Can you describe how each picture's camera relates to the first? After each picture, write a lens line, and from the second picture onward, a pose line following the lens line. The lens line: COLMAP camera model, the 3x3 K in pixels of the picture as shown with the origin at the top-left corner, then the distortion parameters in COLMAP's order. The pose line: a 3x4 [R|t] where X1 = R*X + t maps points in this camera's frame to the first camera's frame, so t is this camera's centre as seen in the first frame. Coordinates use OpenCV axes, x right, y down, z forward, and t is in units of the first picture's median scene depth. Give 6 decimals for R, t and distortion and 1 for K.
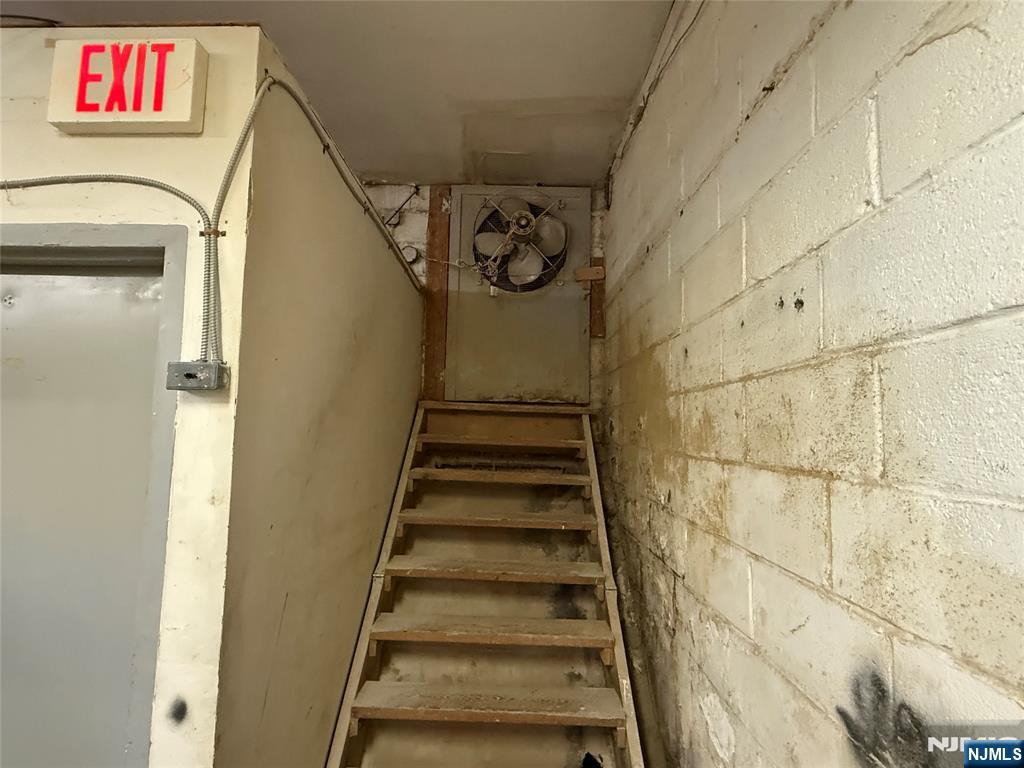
lens RADIAL K [[531.5, 0, 512.0], [0, 531.5, 384.0], [0, 0, 1]] dist [0.001361, 0.000307]
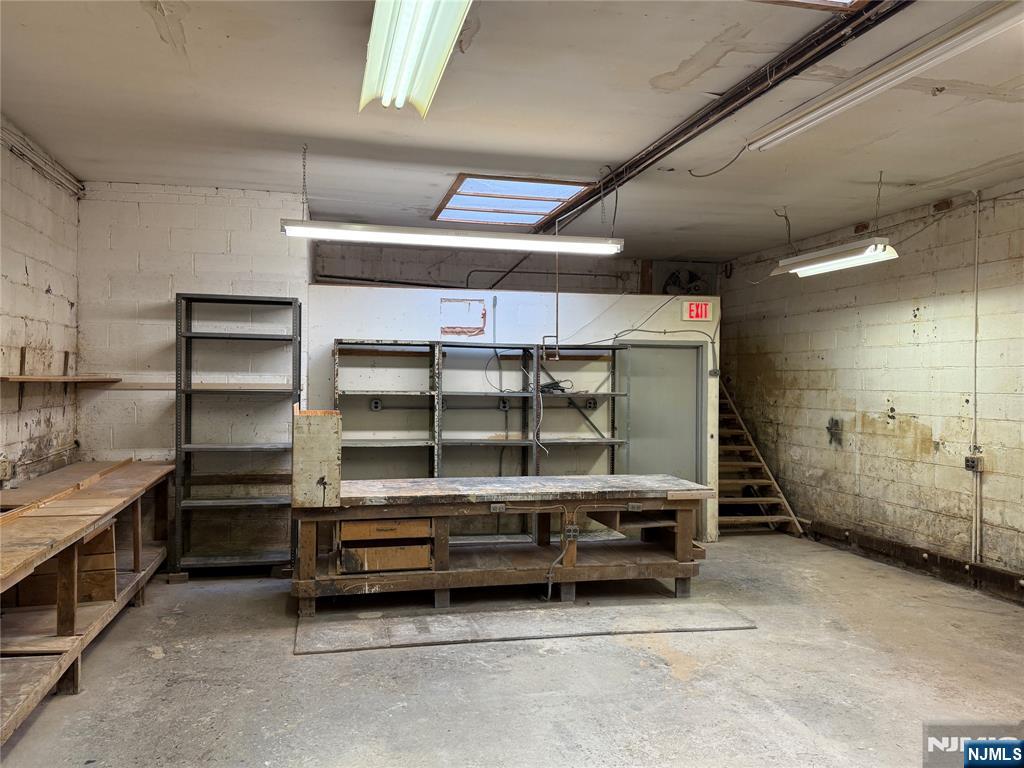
lens RADIAL K [[812.6, 0, 512.0], [0, 812.6, 384.0], [0, 0, 1]] dist [0.060177, 0.000042]
pose [[0.974676, -0.009499, 0.223419, -3.623276], [-0.012638, 0.995161, 0.097445, -0.549036], [-0.223264, -0.097801, 0.969839, -5.271379]]
